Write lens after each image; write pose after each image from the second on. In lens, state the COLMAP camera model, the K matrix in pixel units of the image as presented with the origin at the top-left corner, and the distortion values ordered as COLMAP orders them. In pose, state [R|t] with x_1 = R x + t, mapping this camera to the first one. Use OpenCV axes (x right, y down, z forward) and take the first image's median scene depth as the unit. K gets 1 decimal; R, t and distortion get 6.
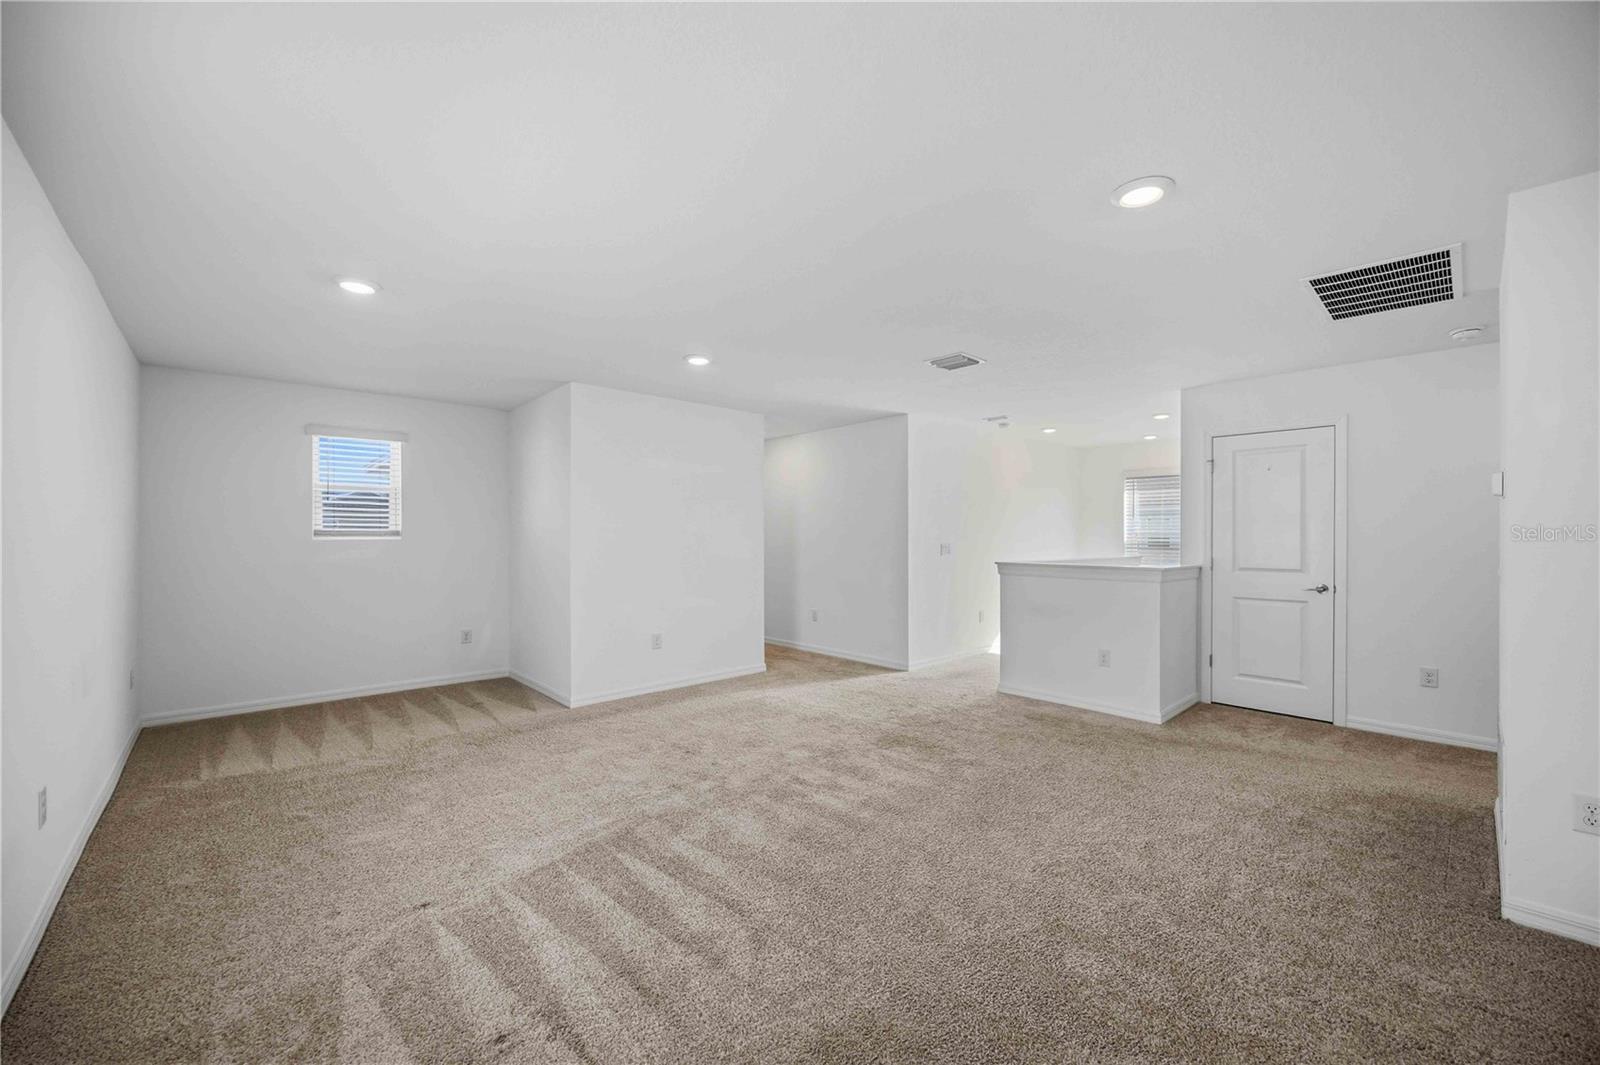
lens RADIAL K [[615.3, 0, 797.1], [0, 615.3, 536.1], [0, 0, 1]] dist [-0.001717, 0.000042]
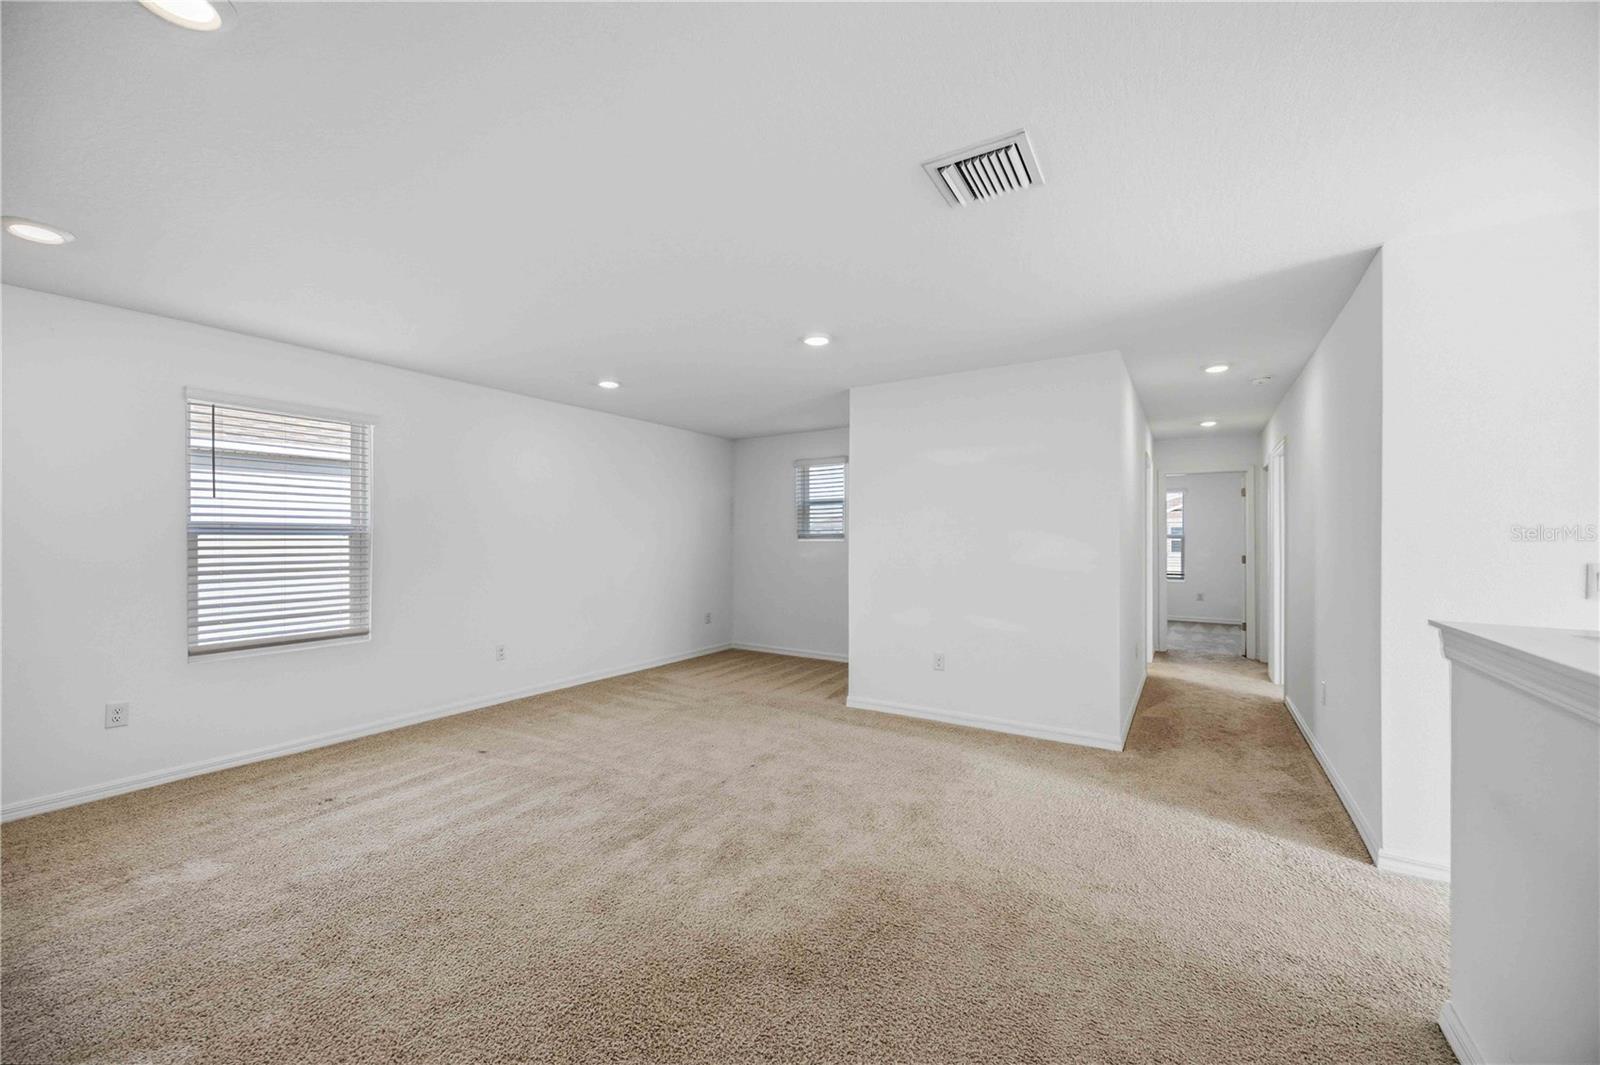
lens RADIAL K [[615.3, 0, 797.1], [0, 615.3, 536.1], [0, 0, 1]] dist [-0.001717, 0.000042]
pose [[0.259602, -0.001769, -0.965714, 0.743368], [0.002109, 0.999997, -0.001265, -0.005537], [0.965713, -0.001709, 0.259605, 0.798030]]
